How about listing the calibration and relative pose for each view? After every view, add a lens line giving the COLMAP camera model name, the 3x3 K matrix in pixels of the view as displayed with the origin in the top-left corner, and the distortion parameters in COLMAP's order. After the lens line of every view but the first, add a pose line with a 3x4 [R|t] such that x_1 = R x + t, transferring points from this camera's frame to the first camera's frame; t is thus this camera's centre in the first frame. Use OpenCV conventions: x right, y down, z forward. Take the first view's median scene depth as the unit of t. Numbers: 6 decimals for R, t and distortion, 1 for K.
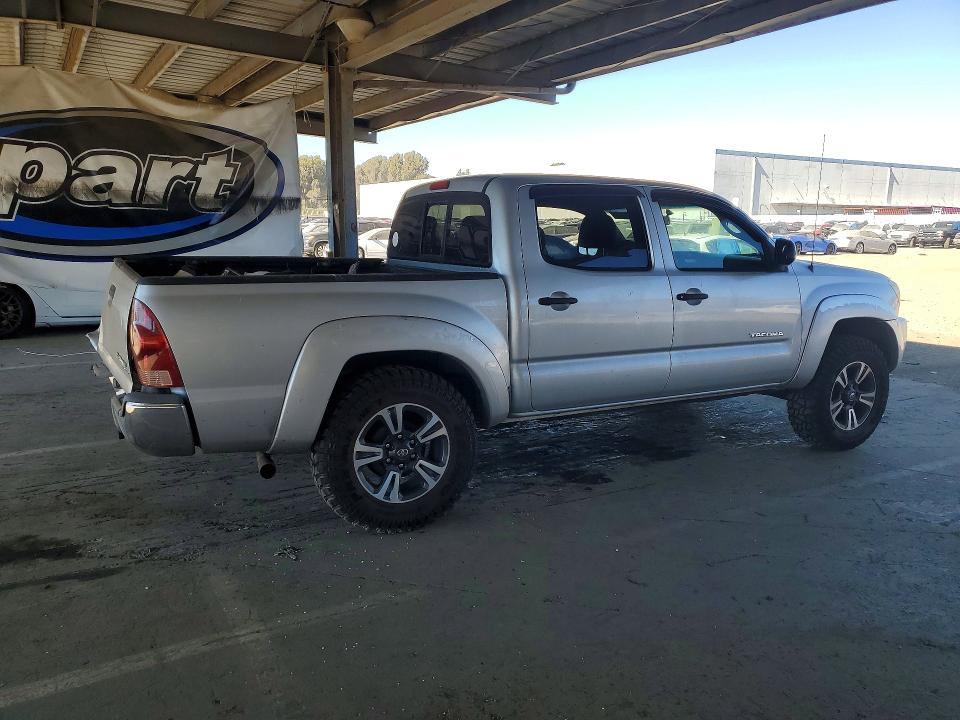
lens RADIAL K [[751.0, 0, 480.0], [0, 751.0, 360.0], [0, 0, 1]] dist [0.005154, 0.004783]
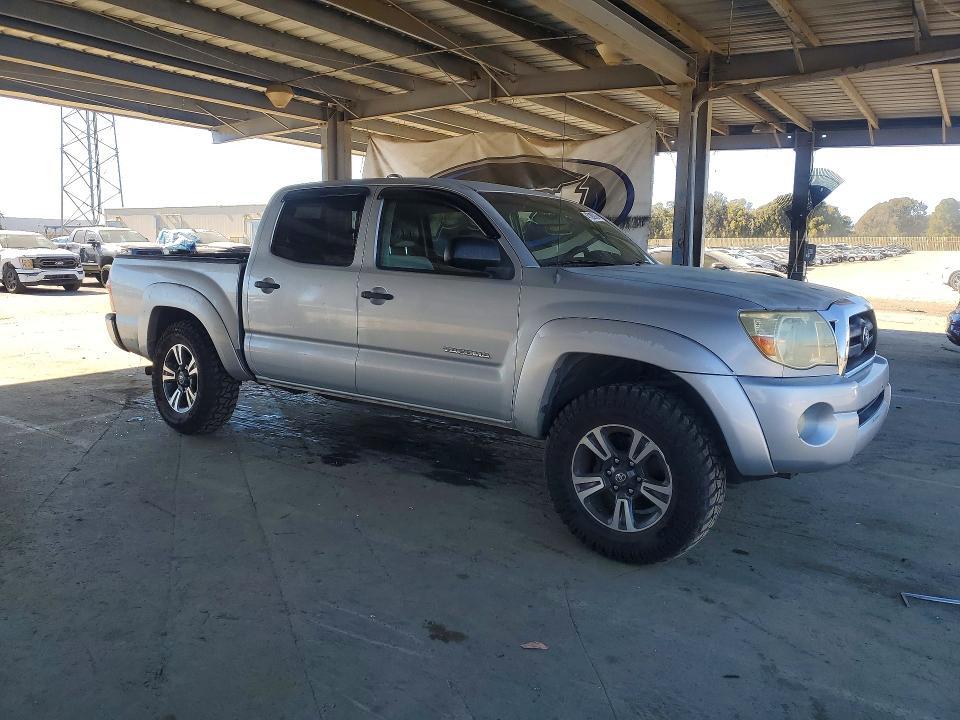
lens RADIAL K [[748.4, 0, 480.3], [0, 748.4, 341.1], [0, 0, 1]] dist [0.125273, 0.003013]
pose [[0.432921, 0.108249, -0.894909, 0.724500], [-0.175206, 0.983936, 0.034260, -0.049578], [0.884241, 0.141961, 0.444932, 0.419451]]
